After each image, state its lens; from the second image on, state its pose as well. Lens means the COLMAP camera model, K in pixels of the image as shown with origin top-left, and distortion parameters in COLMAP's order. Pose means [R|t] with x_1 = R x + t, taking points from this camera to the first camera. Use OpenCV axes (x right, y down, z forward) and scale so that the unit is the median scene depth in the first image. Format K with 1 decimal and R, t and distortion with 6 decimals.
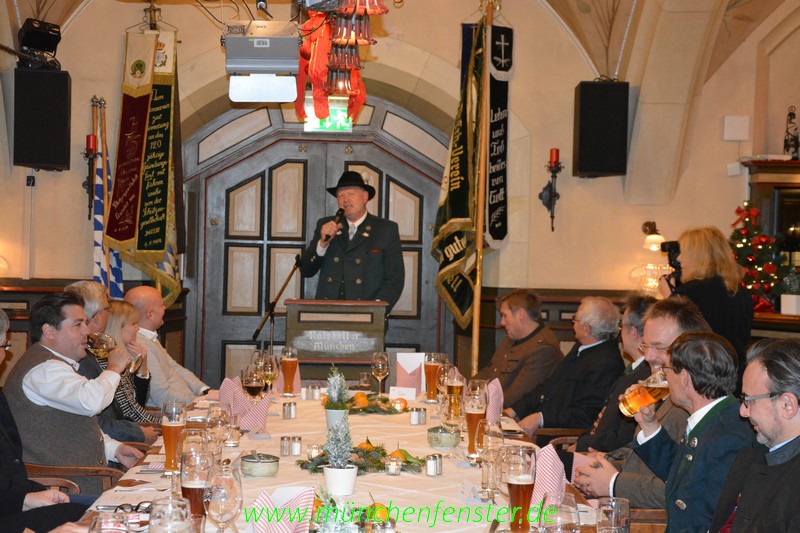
lens RADIAL K [[1678.3, 0, 400.0], [0, 1678.3, 266.5], [0, 0, 1]] dist [0.458650, -0.007496]
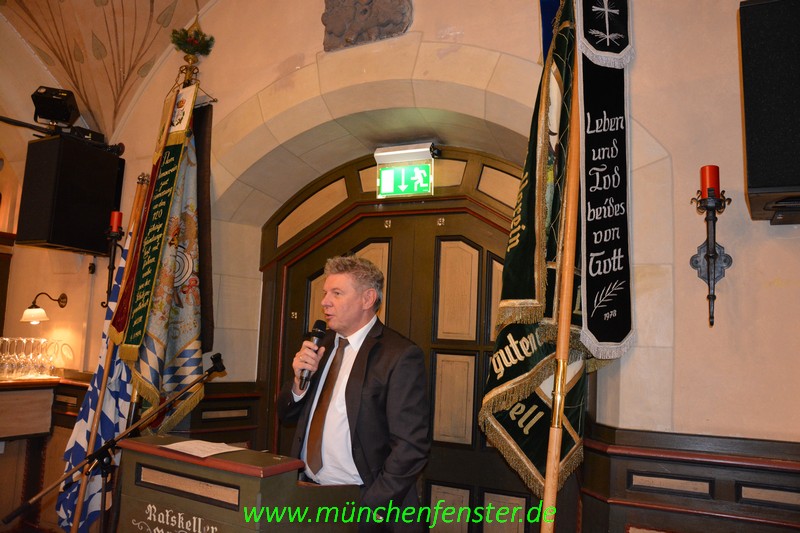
lens RADIAL K [[627.3, 0, 400.0], [0, 627.3, 266.5], [0, 0, 1]] dist [-0.114649, 0.011122]
pose [[0.861046, -0.040274, -0.506929, 0.103350], [-0.029175, 0.991305, -0.128311, -0.012481], [0.507689, 0.125271, 0.852384, 0.797078]]
